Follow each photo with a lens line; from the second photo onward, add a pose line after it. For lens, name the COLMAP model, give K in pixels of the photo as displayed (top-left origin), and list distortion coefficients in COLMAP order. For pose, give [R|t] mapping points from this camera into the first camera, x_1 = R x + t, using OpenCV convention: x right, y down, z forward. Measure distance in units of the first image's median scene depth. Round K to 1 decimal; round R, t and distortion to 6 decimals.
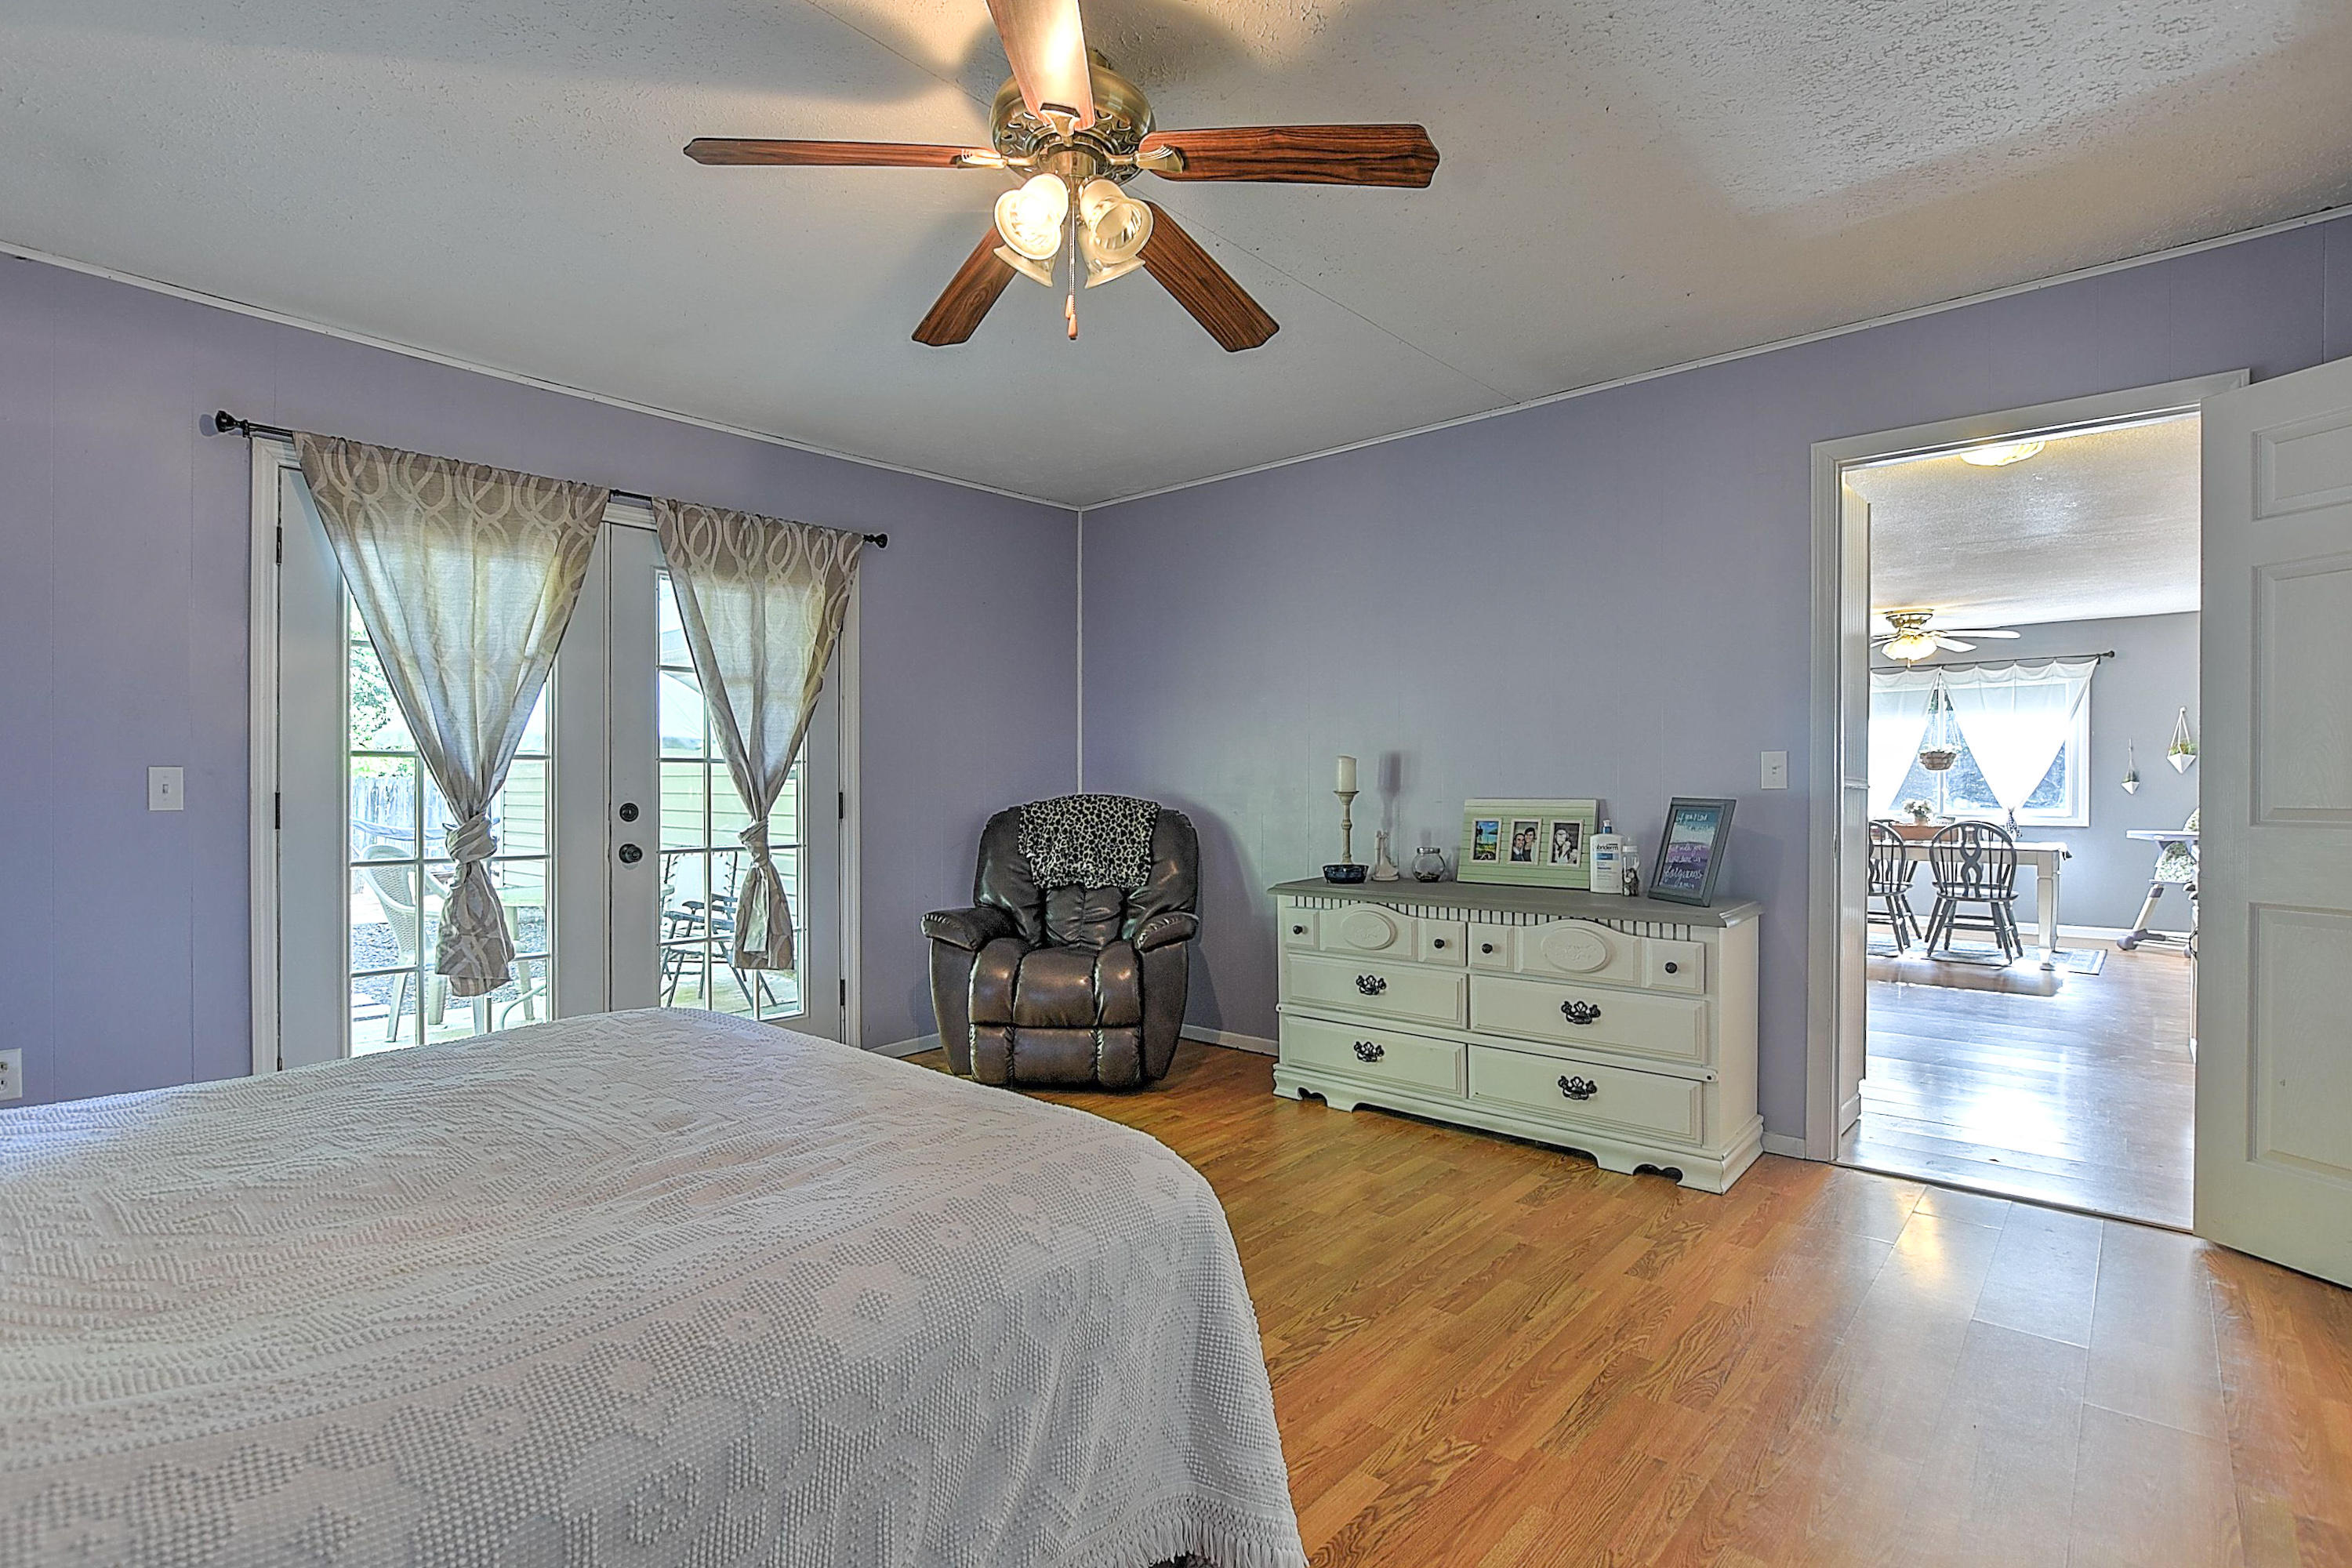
lens RADIAL K [[1094.0, 0, 1179.3], [0, 1094.0, 800.5], [0, 0, 1]] dist [-0.018089, 0.000309]
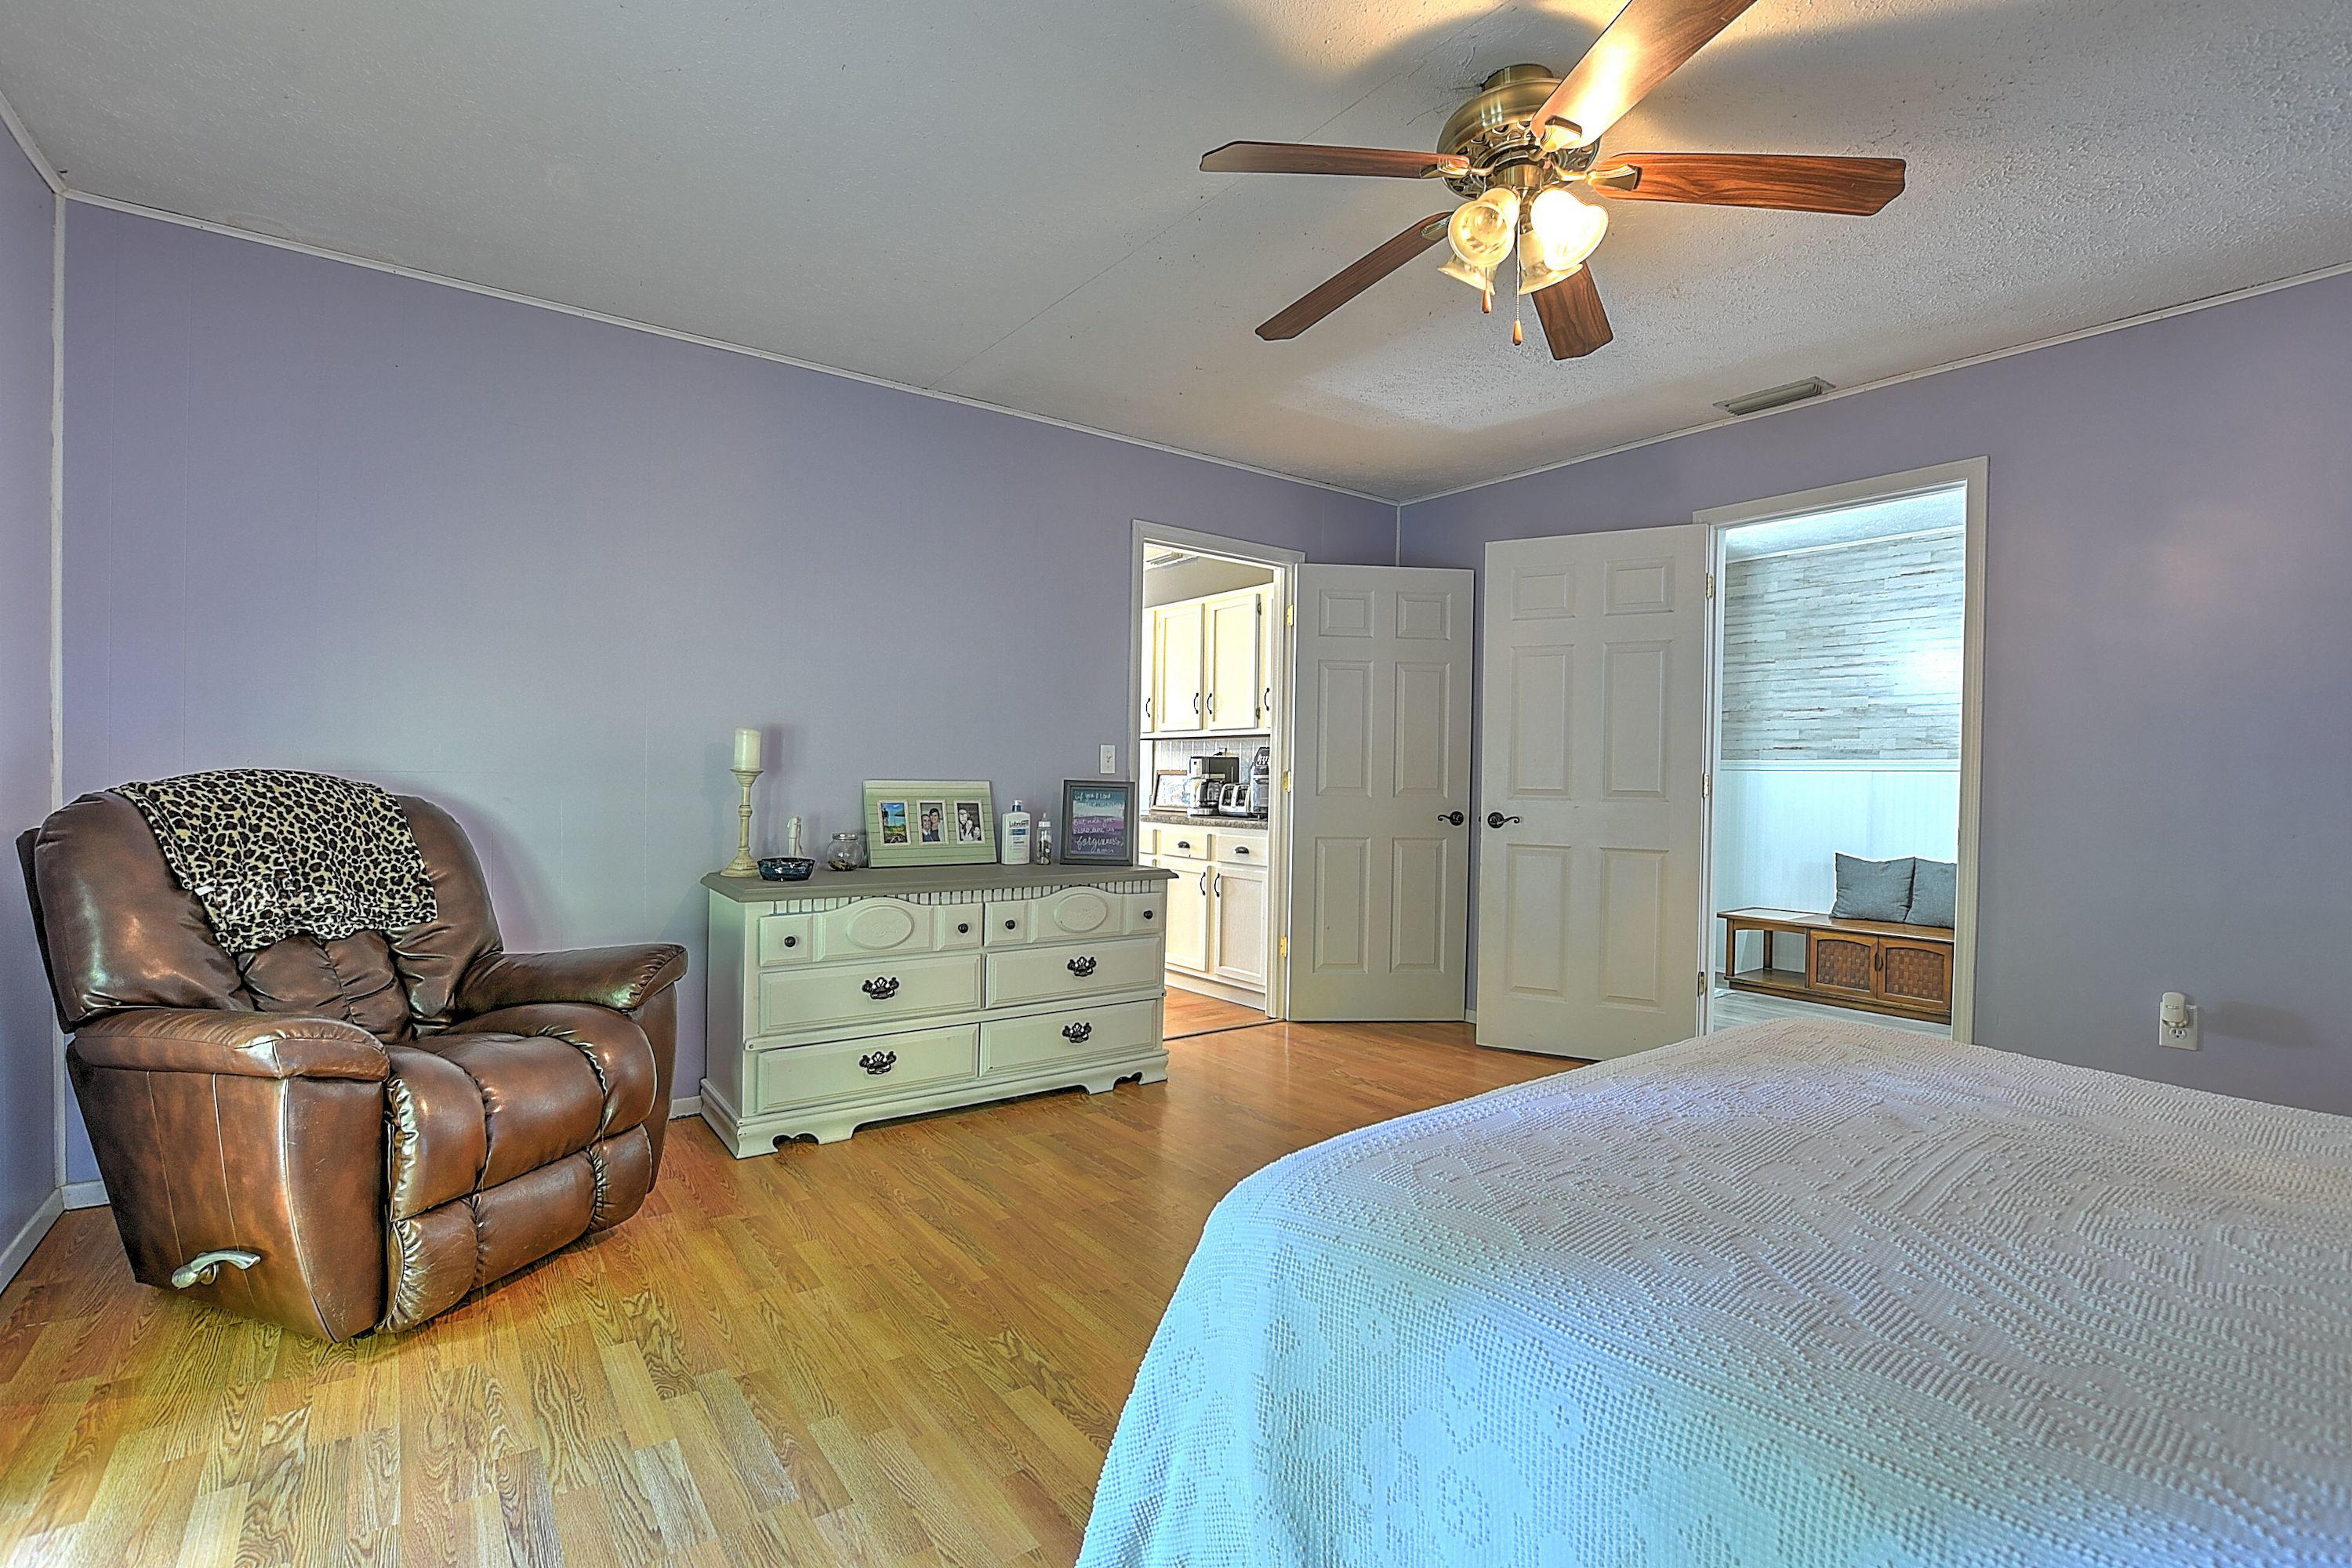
lens RADIAL K [[1094.0, 0, 1175.9], [0, 1094.0, 788.9], [0, 0, 1]] dist [-0.018089, 0.000309]
pose [[0.214666, -0.008076, 0.976654, -0.639524], [-0.006085, 0.999935, 0.009606, -0.004811], [-0.976669, -0.008005, 0.214603, 0.563605]]
